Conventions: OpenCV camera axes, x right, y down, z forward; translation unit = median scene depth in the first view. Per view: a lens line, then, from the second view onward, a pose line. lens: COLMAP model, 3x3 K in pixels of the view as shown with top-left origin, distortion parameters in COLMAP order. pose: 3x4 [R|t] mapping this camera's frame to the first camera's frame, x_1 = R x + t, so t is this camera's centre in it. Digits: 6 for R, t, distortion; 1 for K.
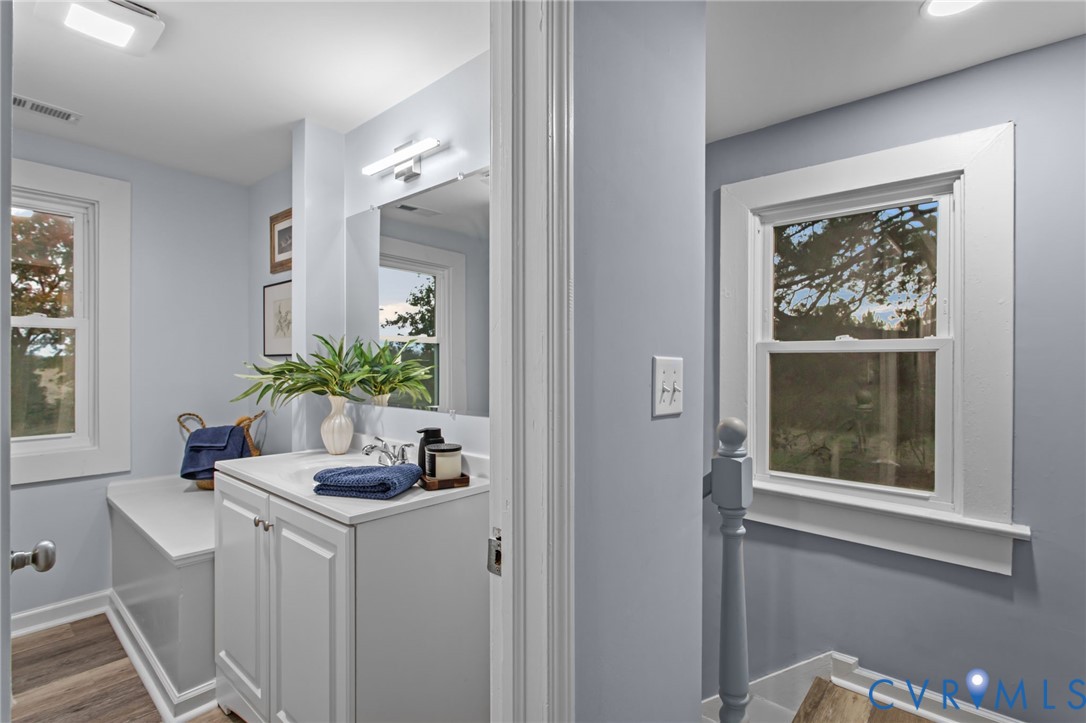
lens RADIAL K [[509.9, 0, 540.4], [0, 509.9, 367.5], [0, 0, 1]] dist [-0.003065, 0.000810]
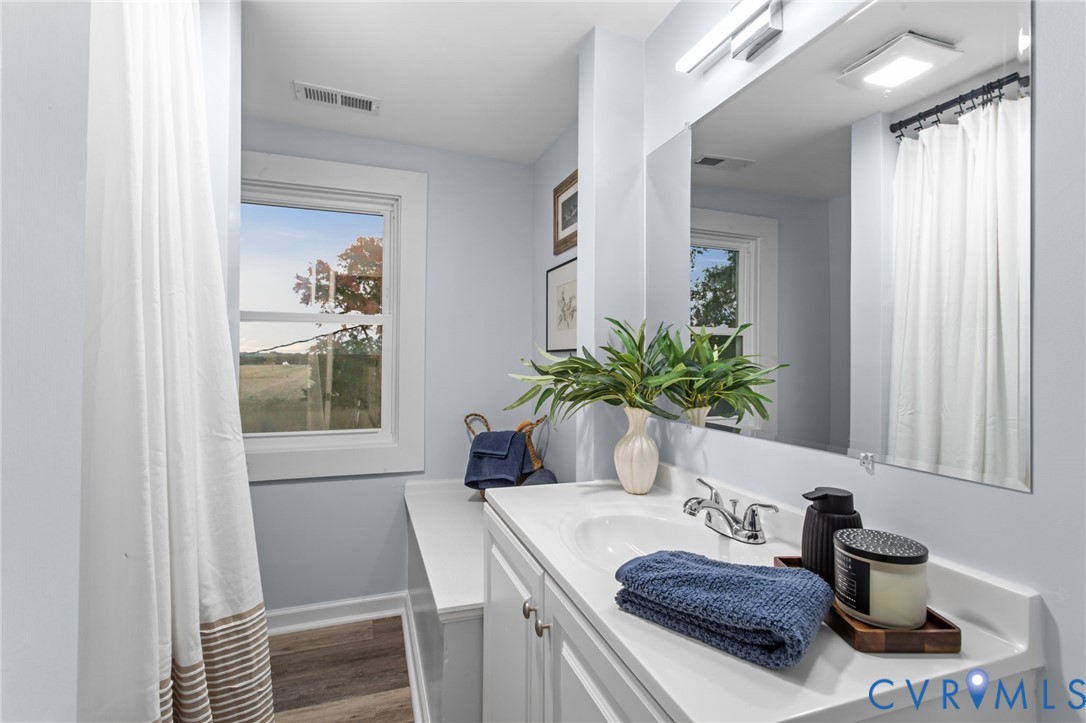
lens RADIAL K [[509.9, 0, 541.8], [0, 509.9, 363.0], [0, 0, 1]] dist [-0.003065, 0.000810]
pose [[0.869557, 0.005403, -0.493804, -0.163167], [-0.007235, 0.999972, -0.001798, -0.002107], [0.493780, 0.005136, 0.869571, 0.324133]]
